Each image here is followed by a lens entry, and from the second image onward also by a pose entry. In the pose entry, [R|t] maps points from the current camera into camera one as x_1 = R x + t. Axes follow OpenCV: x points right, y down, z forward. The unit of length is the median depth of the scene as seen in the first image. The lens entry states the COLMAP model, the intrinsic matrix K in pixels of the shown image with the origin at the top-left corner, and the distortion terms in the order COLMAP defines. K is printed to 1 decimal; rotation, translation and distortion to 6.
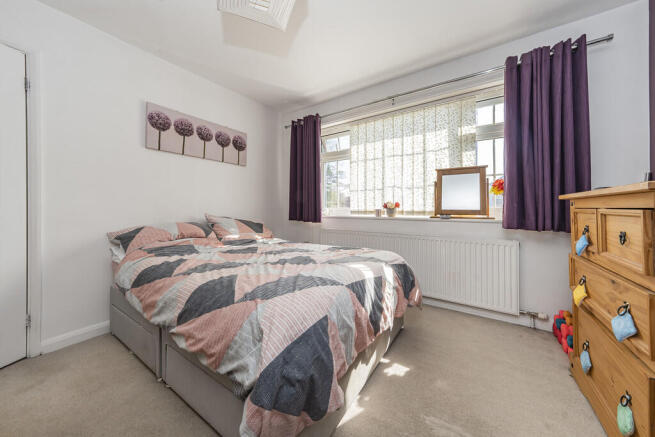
lens RADIAL K [[224.7, 0, 328.2], [0, 224.7, 209.2], [0, 0, 1]] dist [-0.000270, -0.000012]
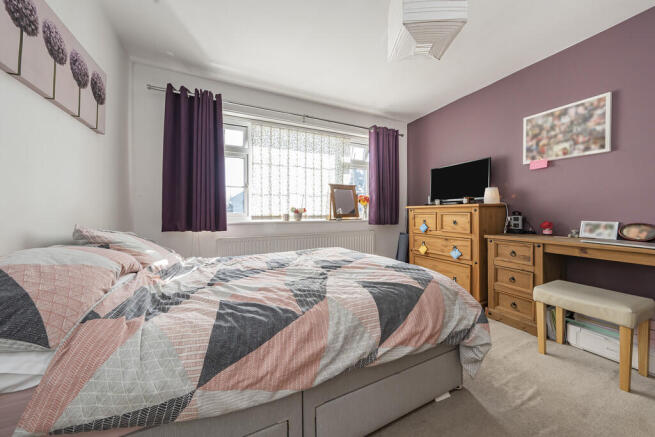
lens RADIAL K [[227.4, 0, 327.5], [0, 227.4, 218.5], [0, 0, 1]] dist [-0.000825, -0.000059]
pose [[0.510524, -0.022587, 0.859567, -0.629727], [0.006289, 0.999726, 0.022535, -0.001718], [-0.859841, -0.006099, 0.510526, 0.295781]]
